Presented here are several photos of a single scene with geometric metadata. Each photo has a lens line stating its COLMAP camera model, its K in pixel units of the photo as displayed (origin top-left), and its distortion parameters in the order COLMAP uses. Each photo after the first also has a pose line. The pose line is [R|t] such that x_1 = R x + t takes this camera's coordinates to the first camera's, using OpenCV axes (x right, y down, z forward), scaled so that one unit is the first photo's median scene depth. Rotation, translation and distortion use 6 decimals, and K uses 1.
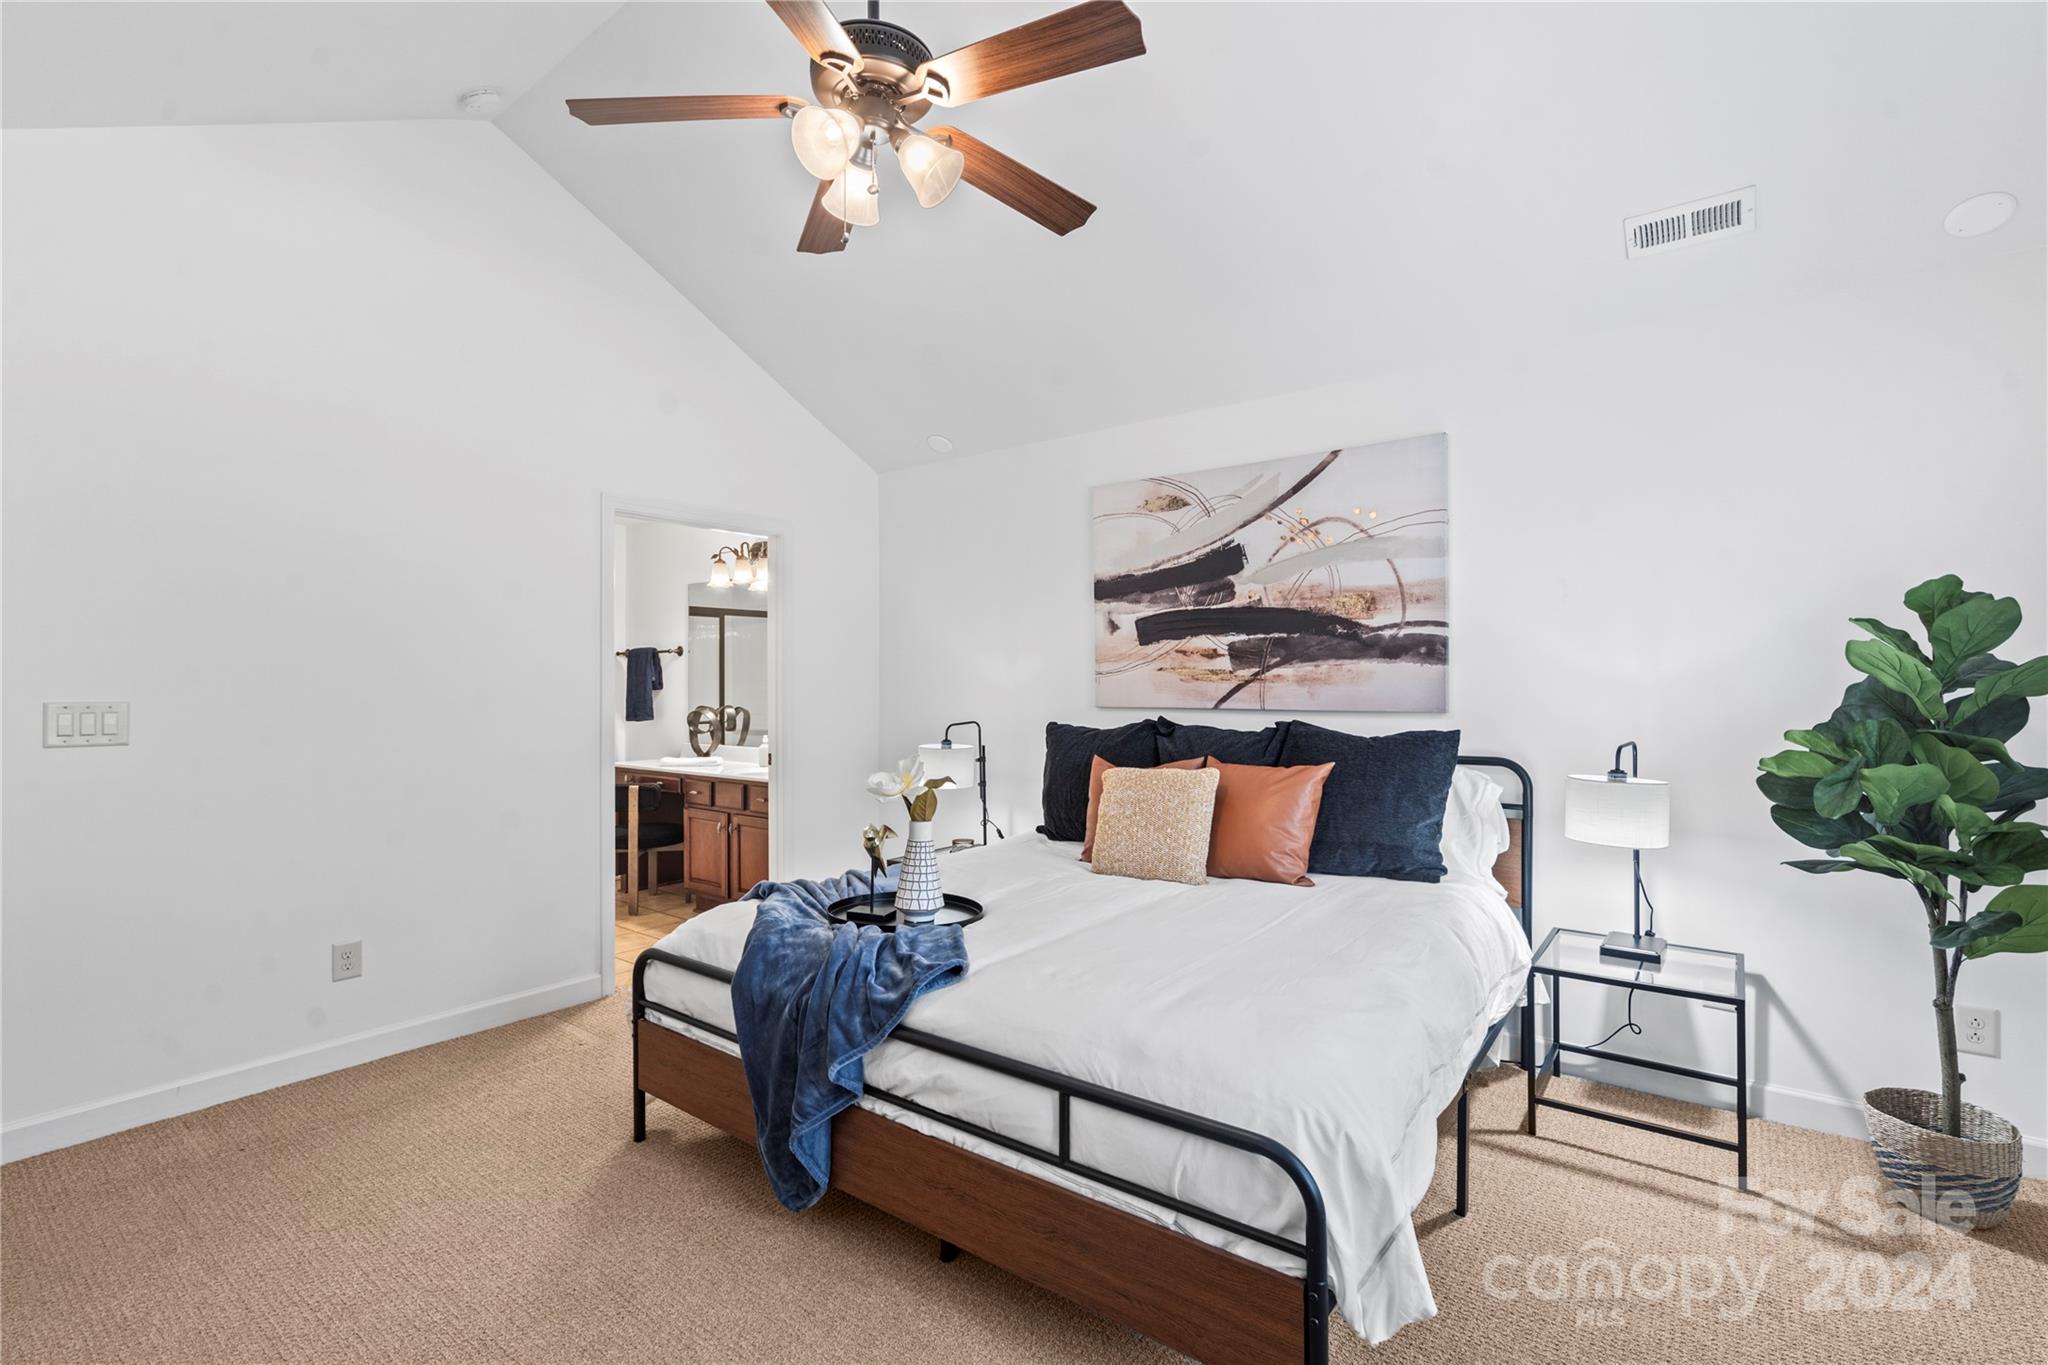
lens RADIAL K [[941.0, 0, 1019.5], [0, 941.0, 680.8], [0, 0, 1]] dist [0.001933, 0.000317]
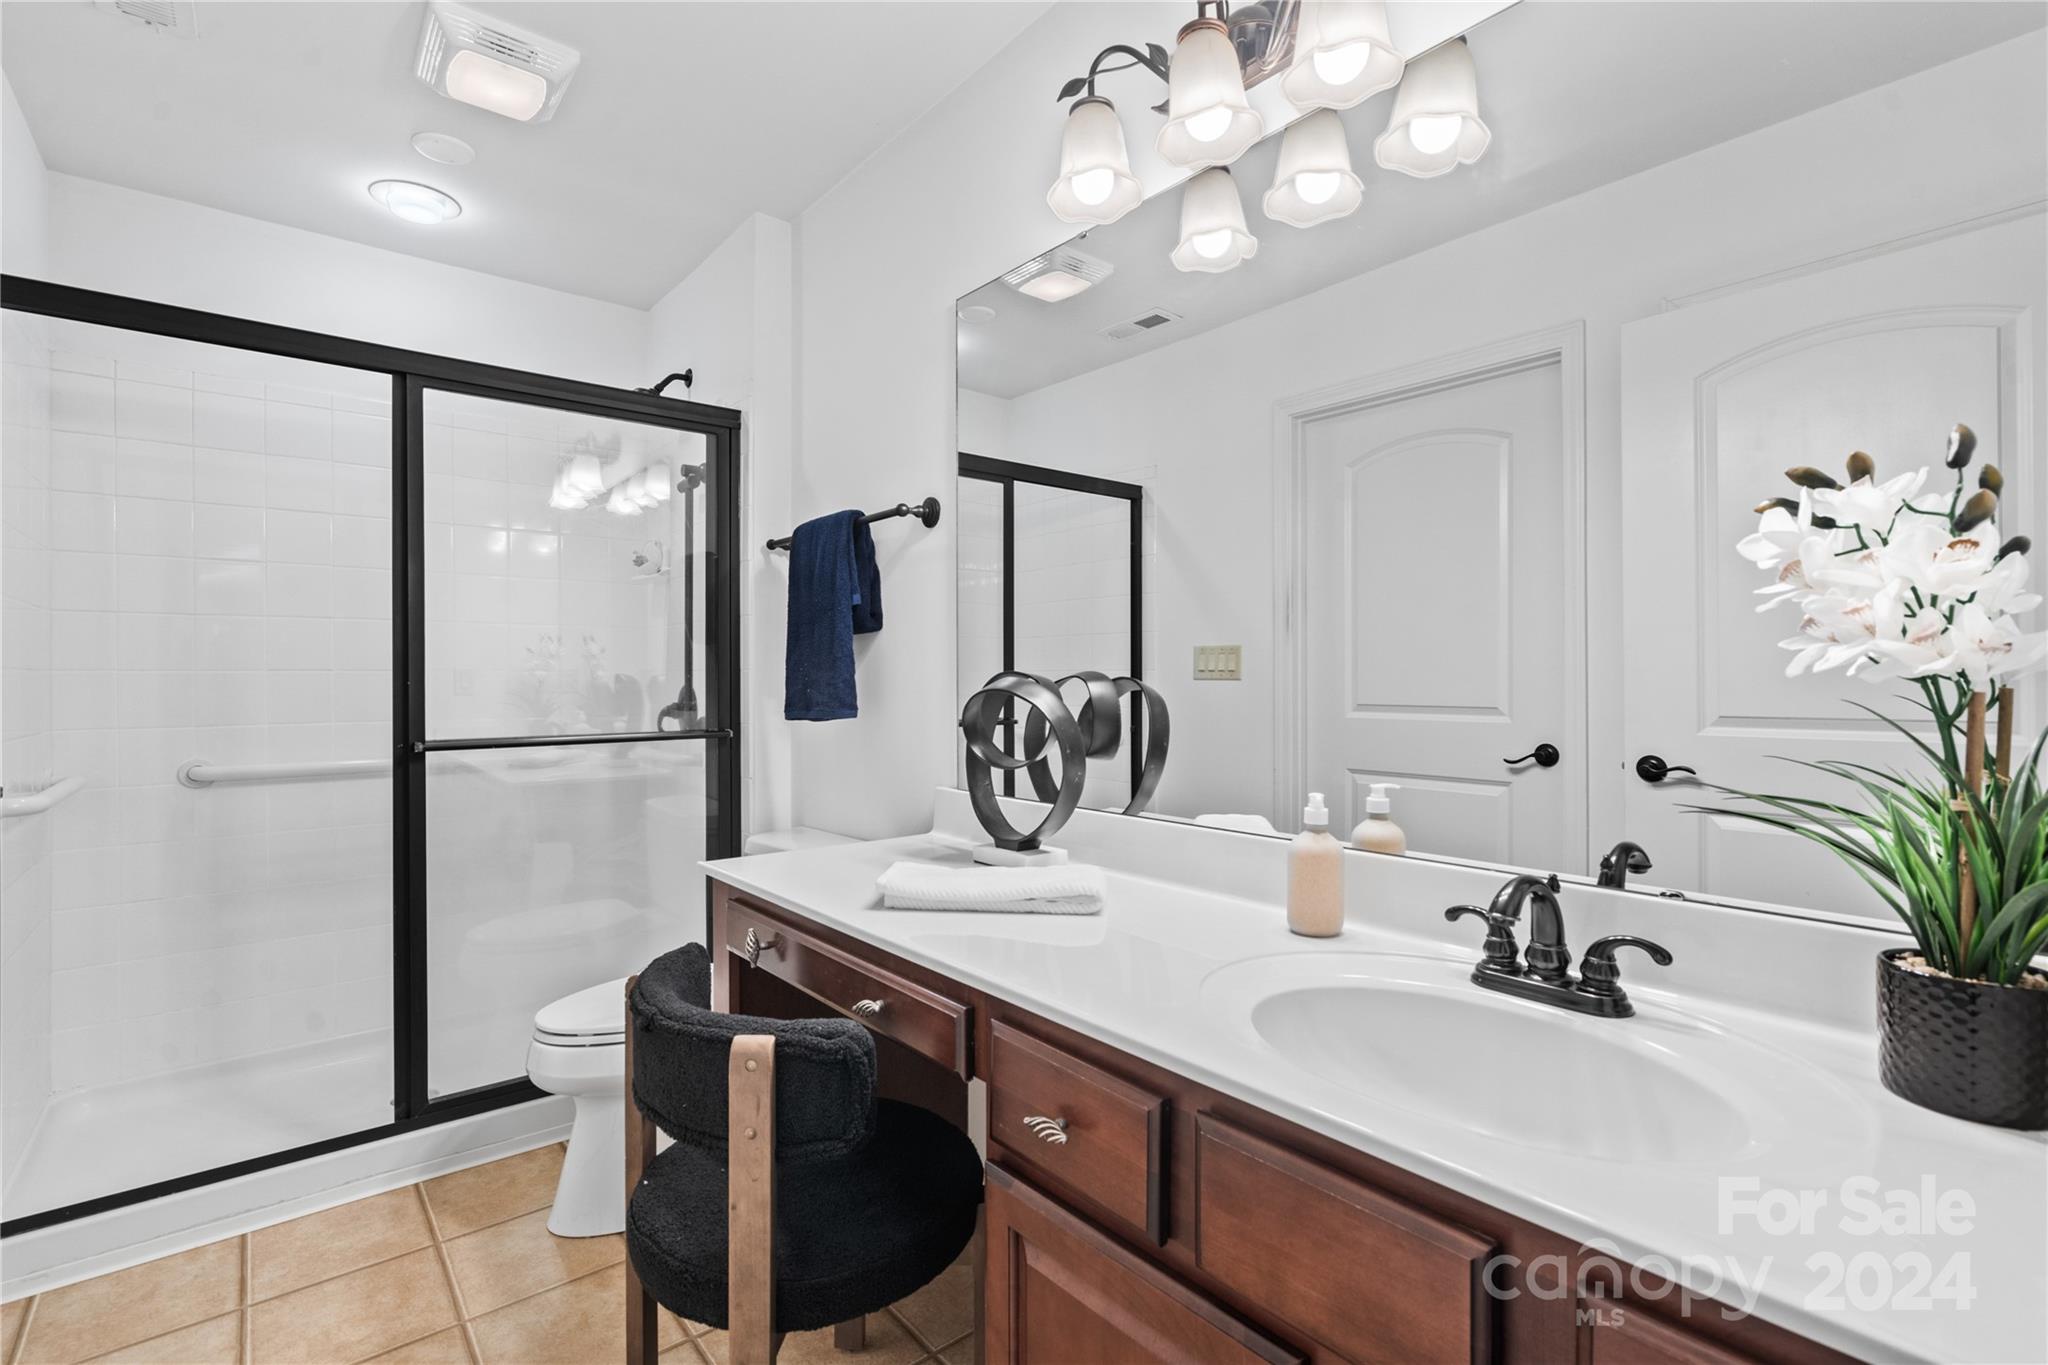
lens RADIAL K [[941.0, 0, 1026.1], [0, 941.0, 682.5], [0, 0, 1]] dist [0.001933, 0.000317]
pose [[0.978150, -0.002973, -0.207878, -0.260106], [0.003684, 0.999989, 0.003034, 0.027488], [0.207867, -0.003733, 0.978150, 0.685509]]
